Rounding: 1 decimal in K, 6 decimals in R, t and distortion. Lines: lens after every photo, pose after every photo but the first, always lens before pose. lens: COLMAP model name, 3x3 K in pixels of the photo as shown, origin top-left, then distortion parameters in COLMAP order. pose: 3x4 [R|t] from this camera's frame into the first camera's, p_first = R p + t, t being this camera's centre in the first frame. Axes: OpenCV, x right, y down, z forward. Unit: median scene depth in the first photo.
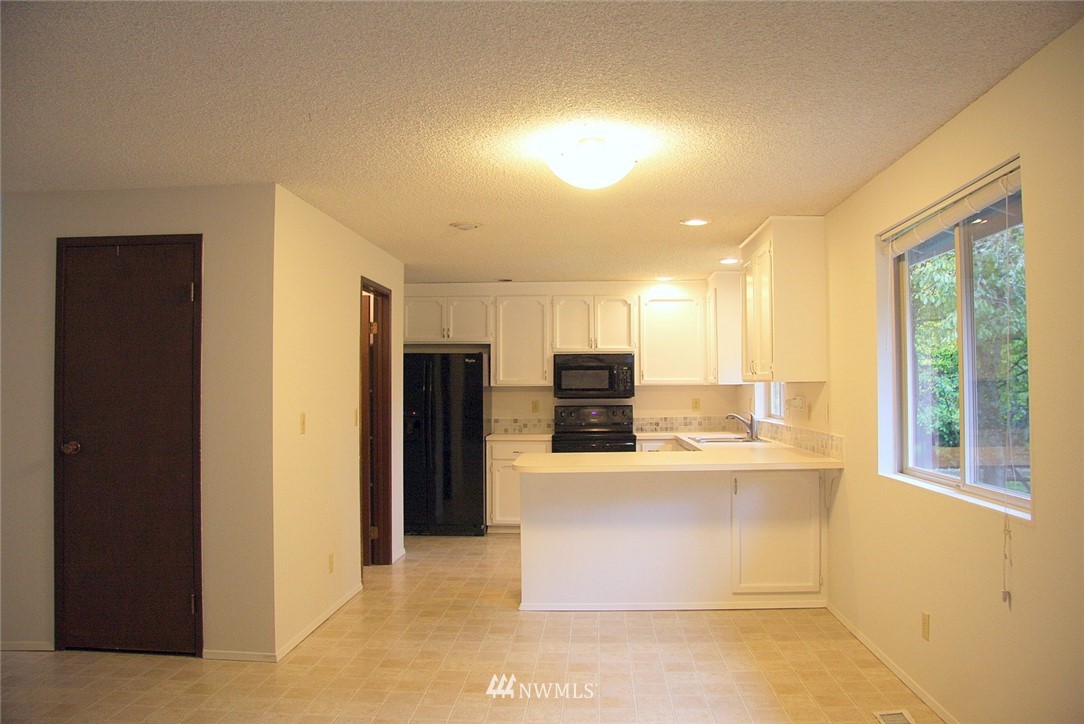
lens RADIAL K [[898.4, 0, 544.0], [0, 898.4, 363.7], [0, 0, 1]] dist [-0.091512, 0.015117]
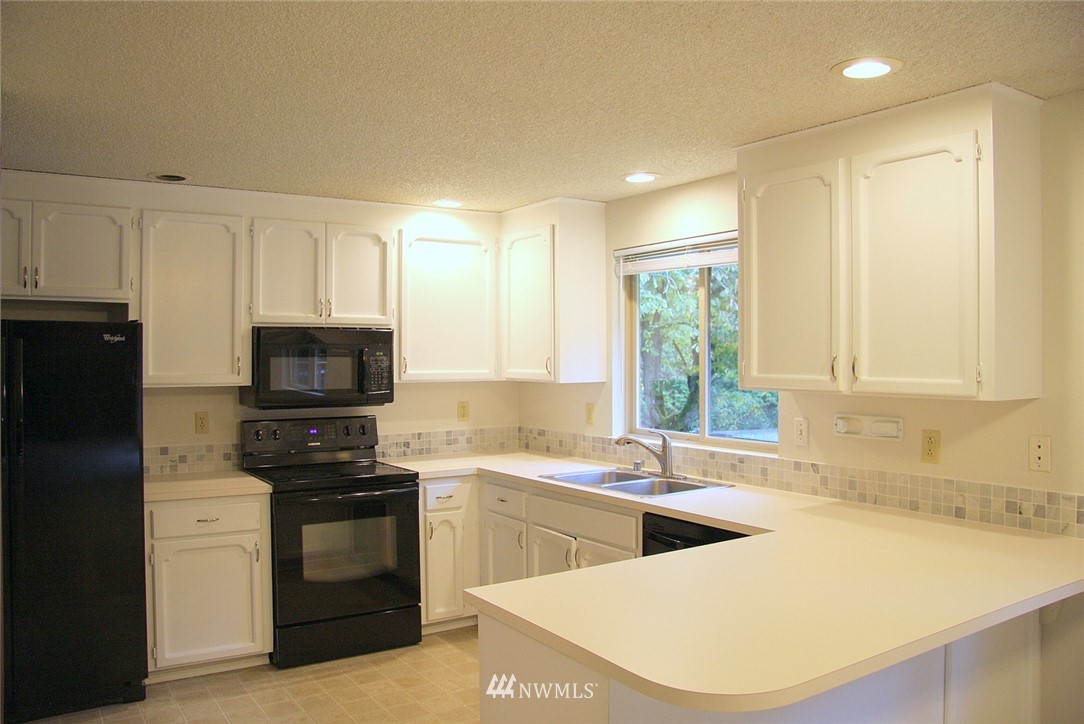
lens RADIAL K [[898.4, 0, 539.2], [0, 898.4, 358.9], [0, 0, 1]] dist [-0.091512, 0.015117]
pose [[0.820242, 0.001540, 0.572014, -0.152806], [-0.018027, 0.999569, 0.023160, -0.006616], [-0.571732, -0.029309, 0.819917, 0.466002]]
